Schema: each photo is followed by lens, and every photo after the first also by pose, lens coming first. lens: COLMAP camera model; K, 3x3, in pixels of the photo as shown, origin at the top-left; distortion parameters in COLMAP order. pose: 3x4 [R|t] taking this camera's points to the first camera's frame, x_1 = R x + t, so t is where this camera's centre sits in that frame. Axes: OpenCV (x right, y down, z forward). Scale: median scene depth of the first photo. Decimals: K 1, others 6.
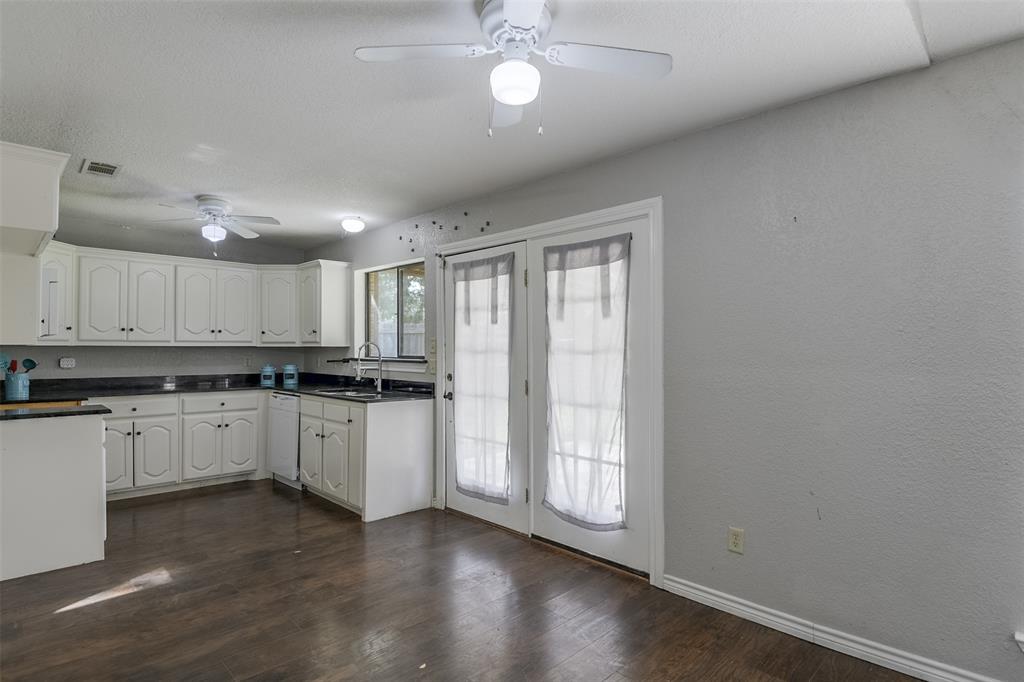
lens RADIAL K [[539.7, 0, 494.7], [0, 539.7, 343.7], [0, 0, 1]] dist [-0.003399, -0.005560]
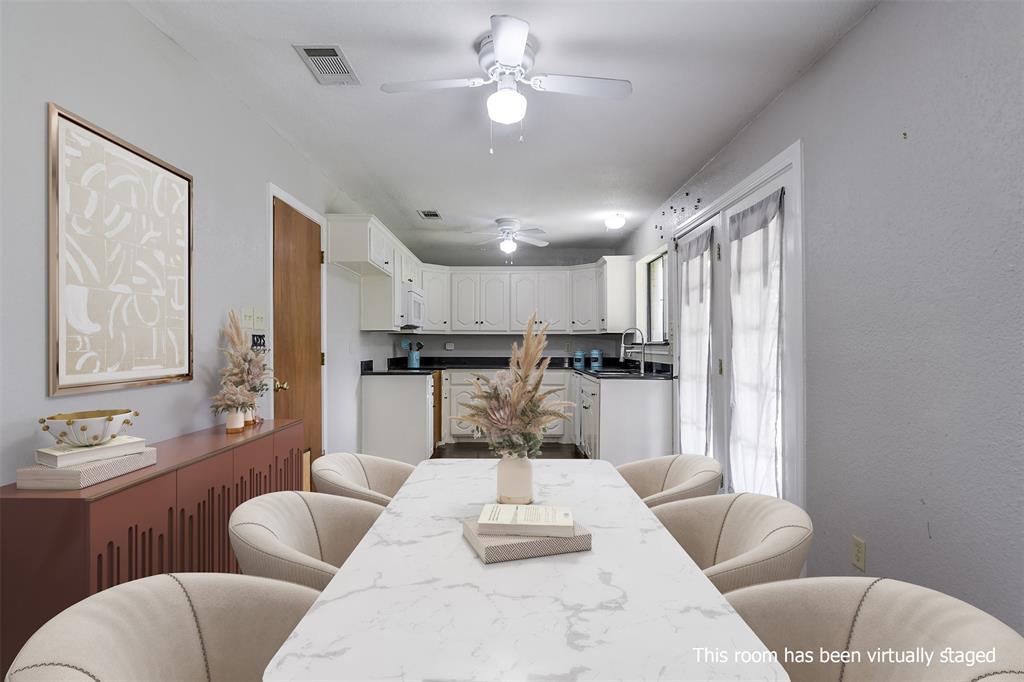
lens RADIAL K [[541.5, 0, 507.7], [0, 541.5, 349.4], [0, 0, 1]] dist [-0.036566, -0.001406]
pose [[0.715697, 0.001732, -0.698409, 0.353760], [0.008172, 0.999908, 0.010855, 0.028594], [0.698363, -0.013477, 0.715617, 0.044616]]
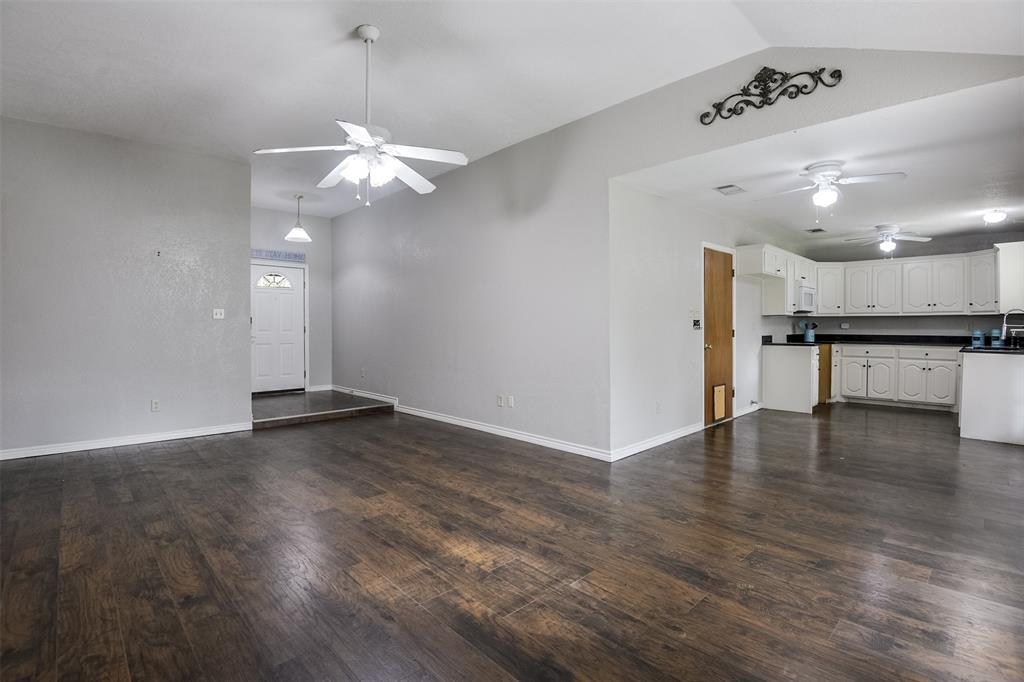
lens RADIAL K [[477.5, 0, 517.4], [0, 477.5, 328.4], [0, 0, 1]] dist [-0.029695, -0.004656]
pose [[0.005813, 0.004258, -0.999974, 0.796657], [0.010328, 0.999937, 0.004318, 0.025619], [0.999930, -0.010353, 0.005768, -0.127644]]
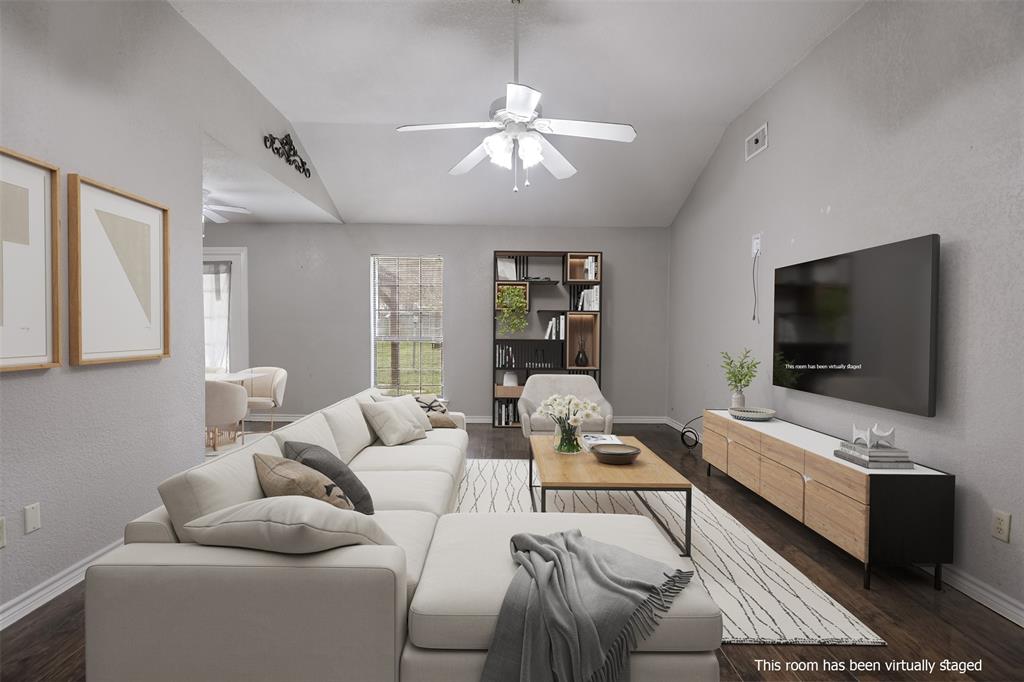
lens RADIAL K [[477.5, 0, 492.0], [0, 477.5, 333.0], [0, 0, 1]] dist [-0.029695, -0.004656]
pose [[0.698633, -0.013112, 0.715361, -0.241018], [-0.003815, 0.999750, 0.022051, 0.021346], [-0.715471, -0.018135, 0.698408, -0.685476]]
